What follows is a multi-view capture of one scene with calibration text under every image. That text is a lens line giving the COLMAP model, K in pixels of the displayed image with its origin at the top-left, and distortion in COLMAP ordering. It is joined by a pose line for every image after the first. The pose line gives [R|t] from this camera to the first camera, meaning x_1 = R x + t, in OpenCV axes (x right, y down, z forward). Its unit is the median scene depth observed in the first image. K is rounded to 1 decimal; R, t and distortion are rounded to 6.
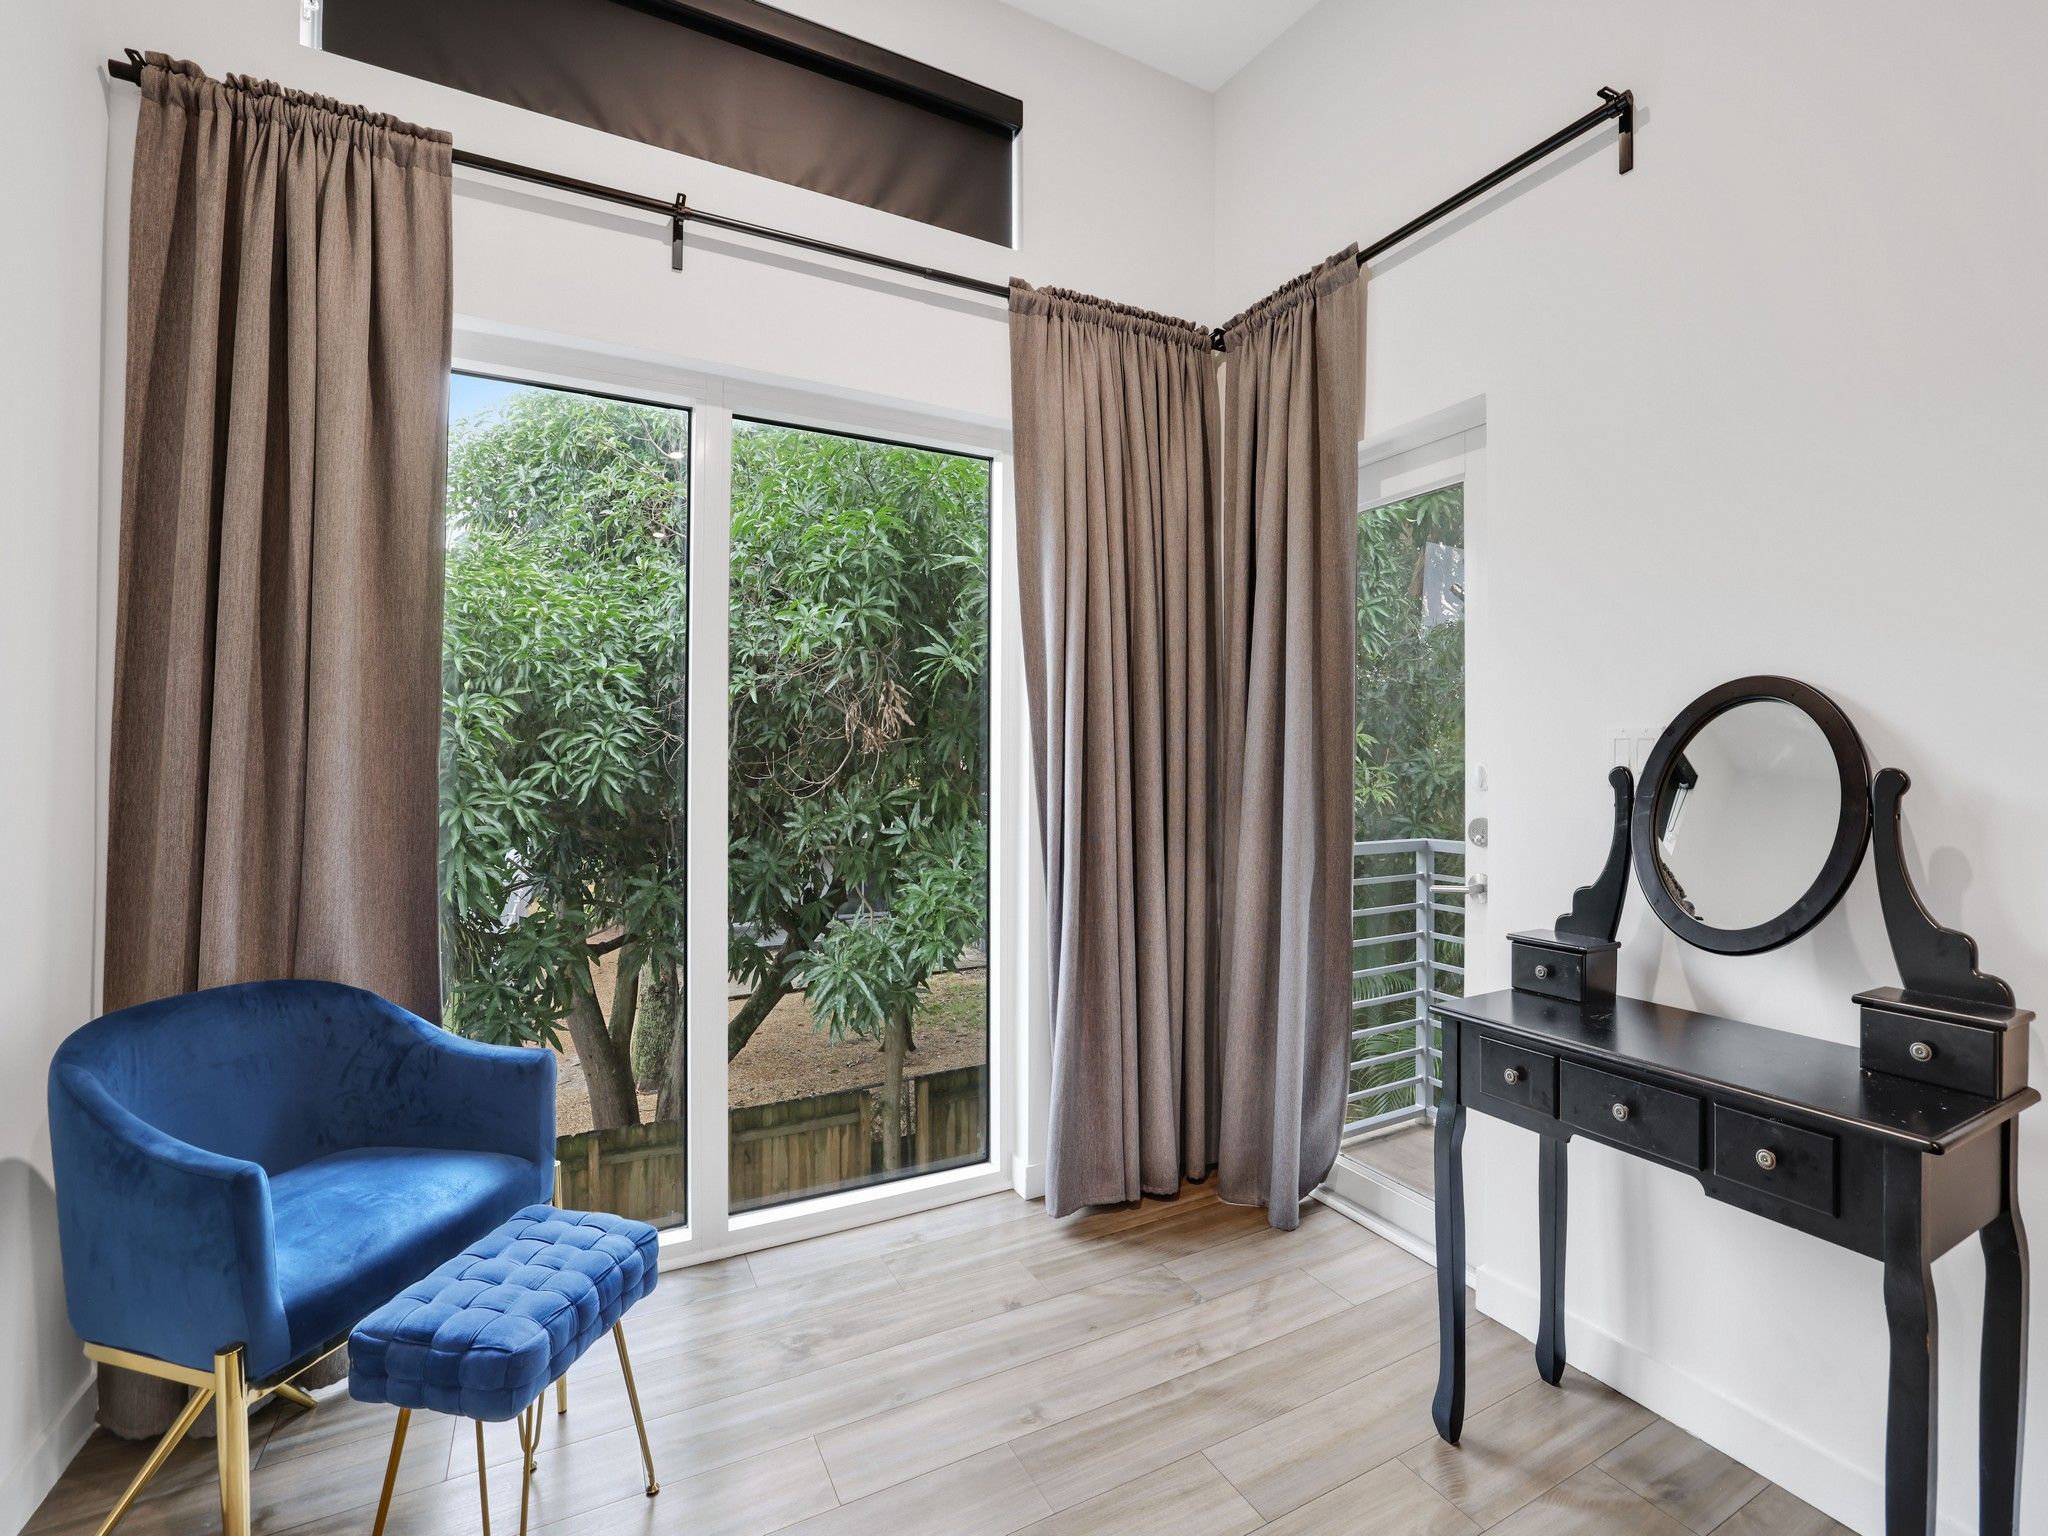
lens RADIAL K [[911.1, 0, 1046.9], [0, 911.1, 755.4], [0, 0, 1]] dist [-0.057336, 0.020187]
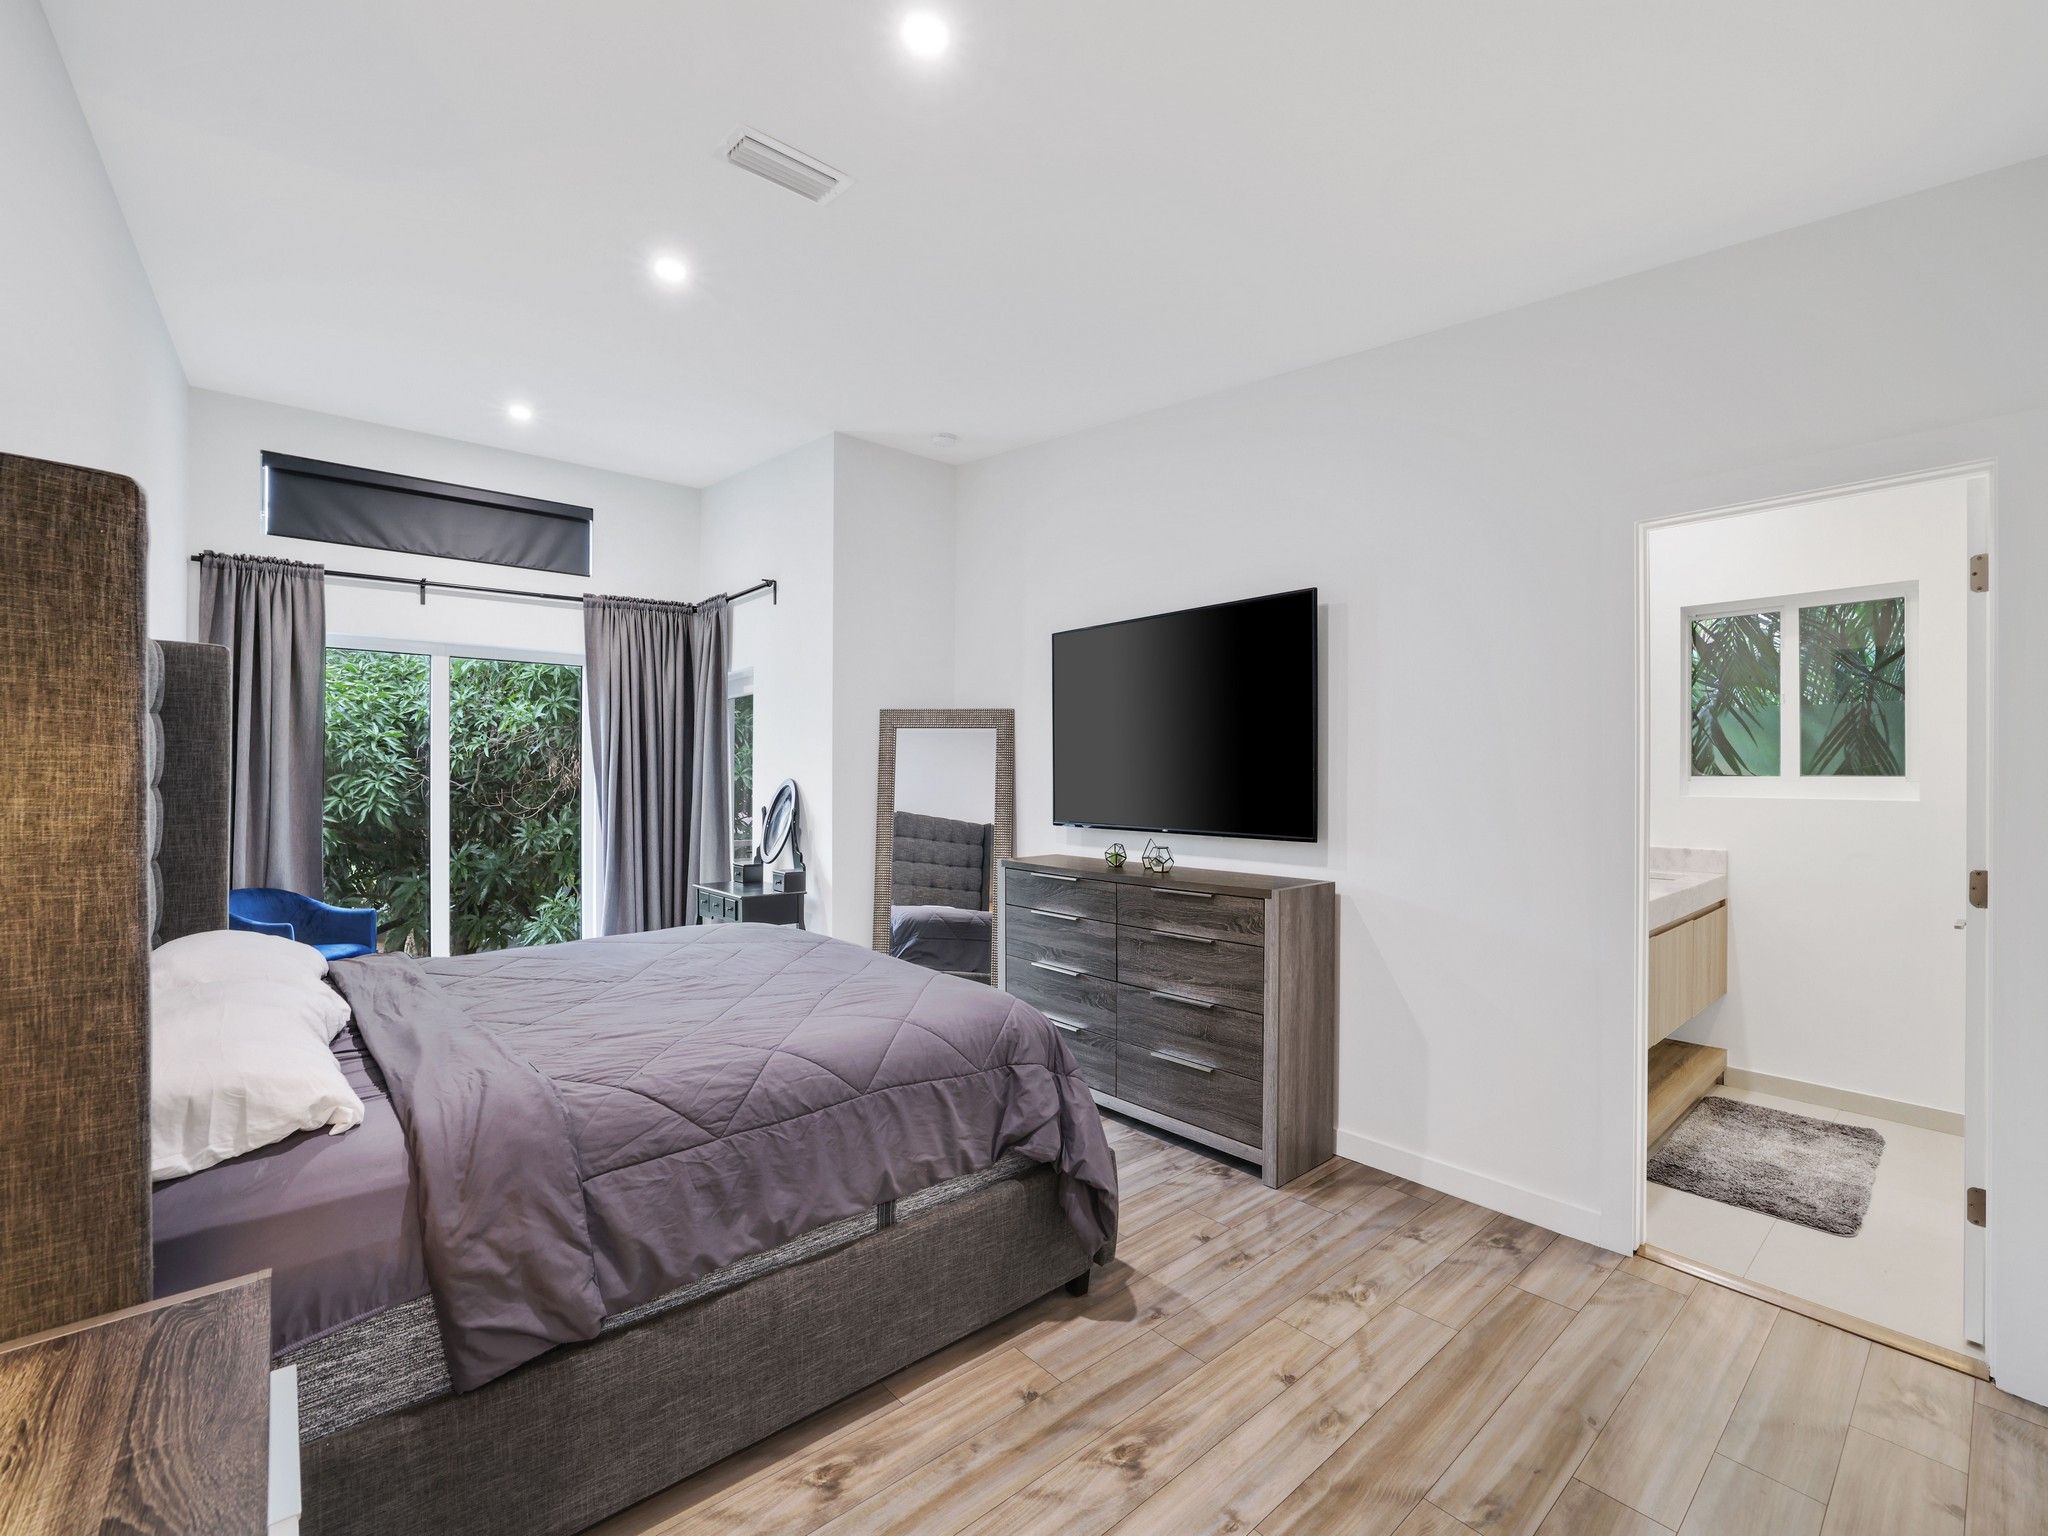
lens RADIAL K [[876.3, 0, 1039.2], [0, 876.3, 771.6], [0, 0, 1]] dist [-0.042742, 0.017292]
pose [[0.976354, -0.001886, 0.216172, 0.614768], [0.001745, 0.999998, 0.000845, -0.071153], [-0.216173, -0.000448, 0.976355, -1.418115]]
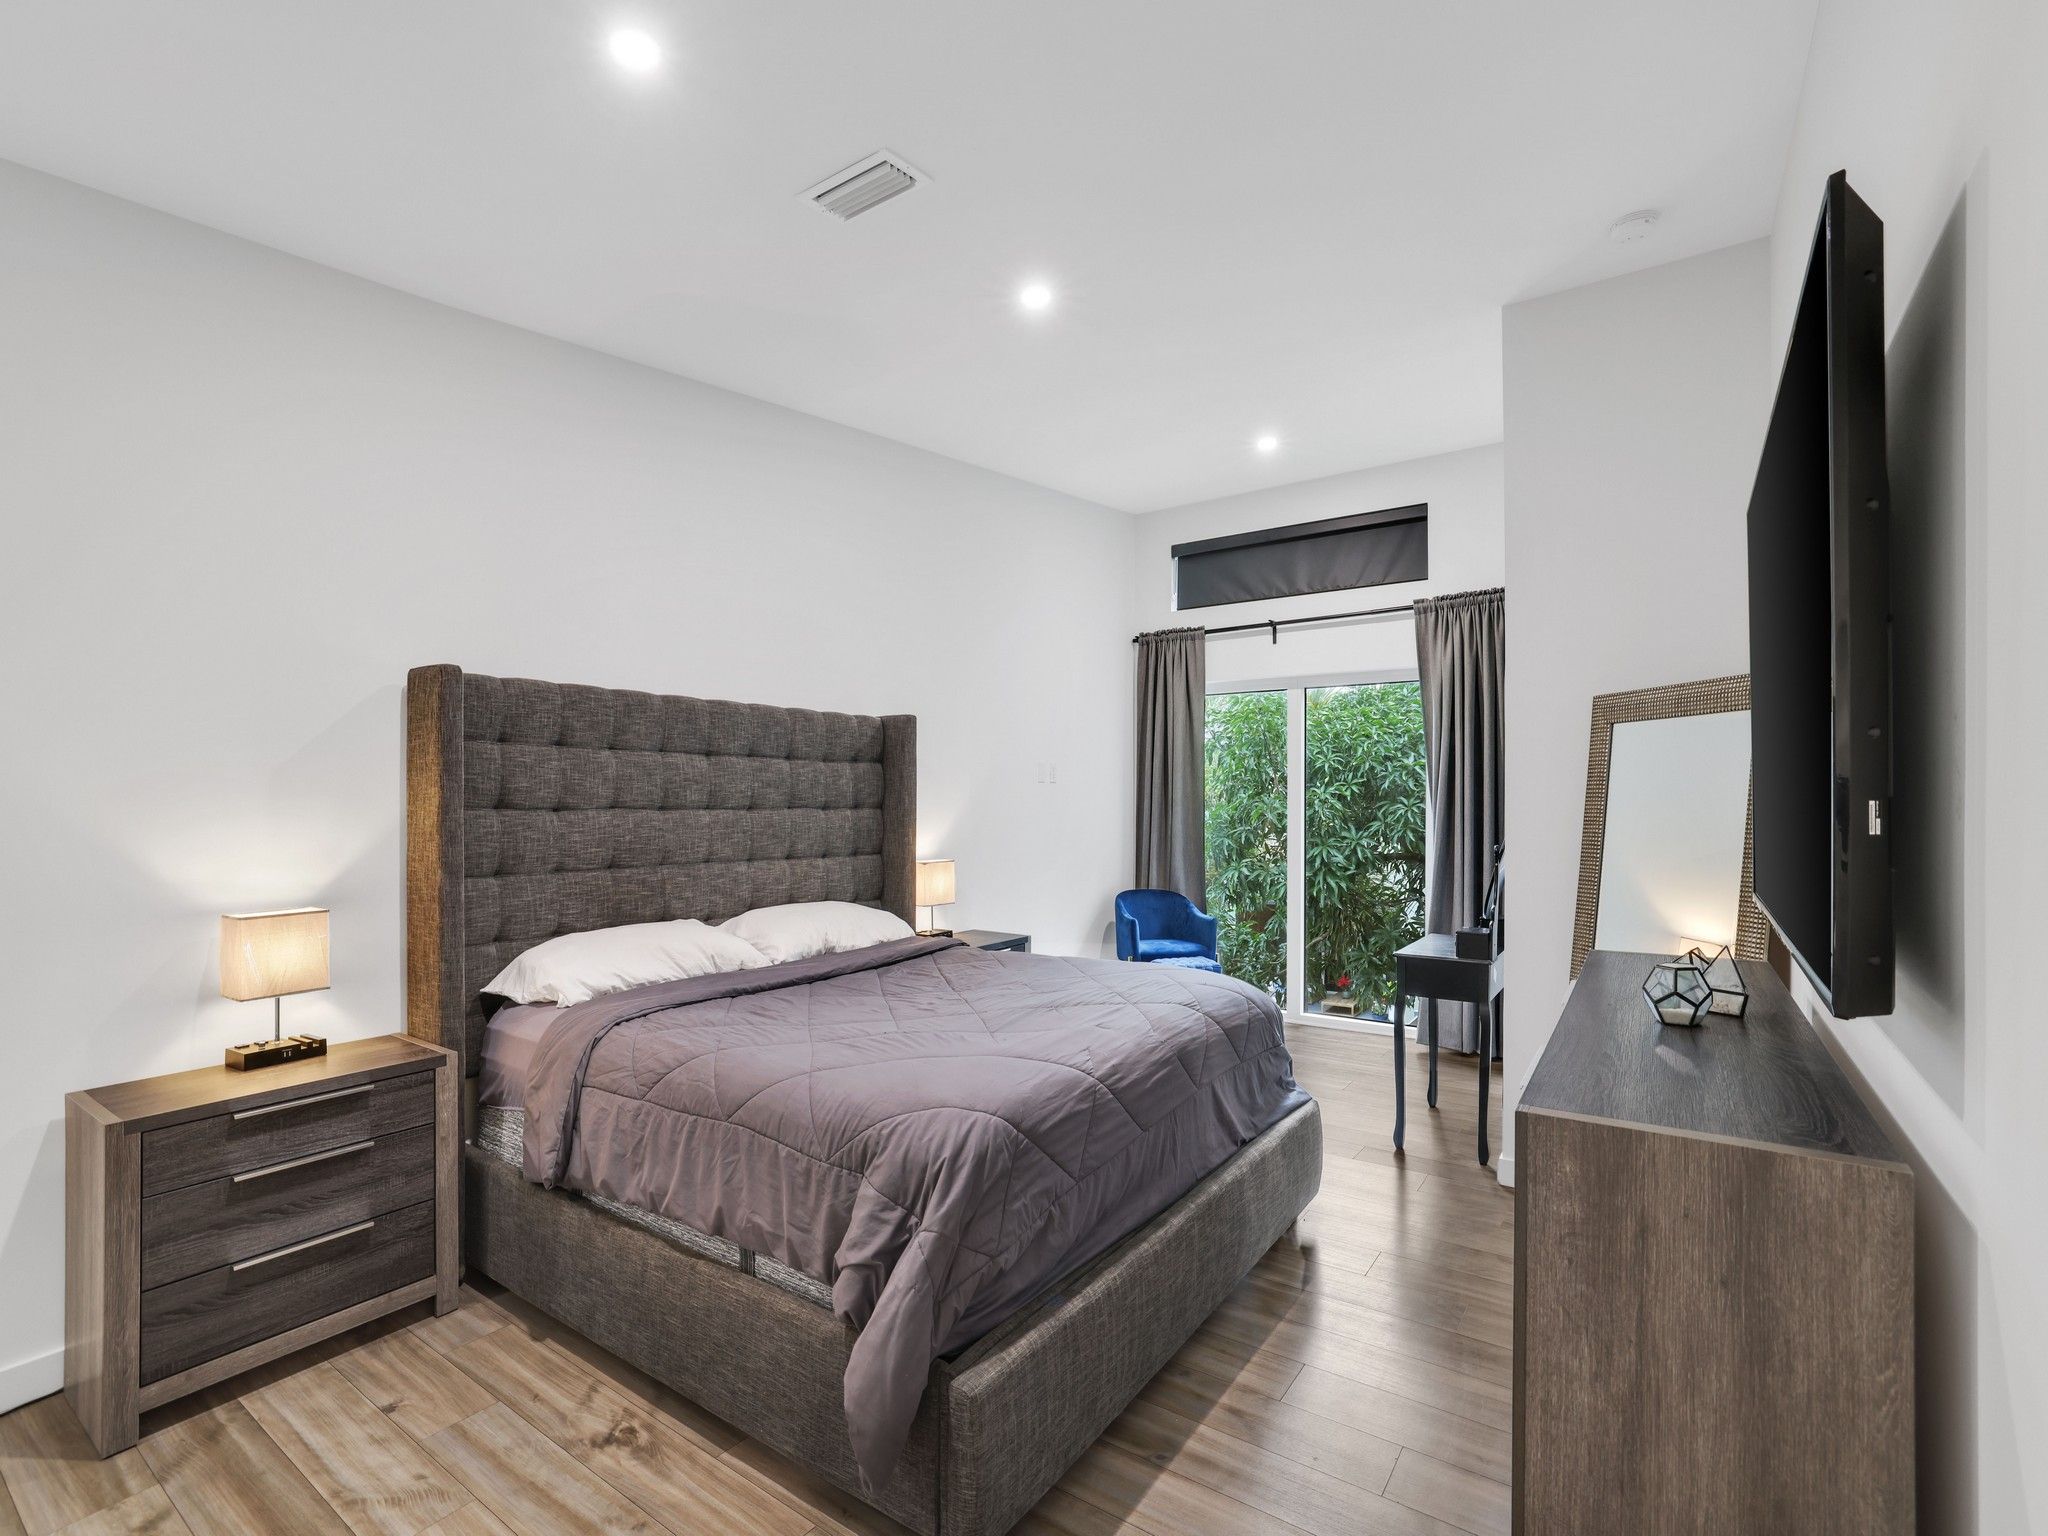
lens RADIAL K [[937.9, 0, 1028.2], [0, 937.9, 794.4], [0, 0, 1]] dist [-0.046095, 0.017645]
pose [[0.453061, -0.011592, -0.891404, 1.460995], [0.006006, 0.999932, -0.009951, -0.061384], [0.891459, -0.000845, 0.453100, -0.777362]]
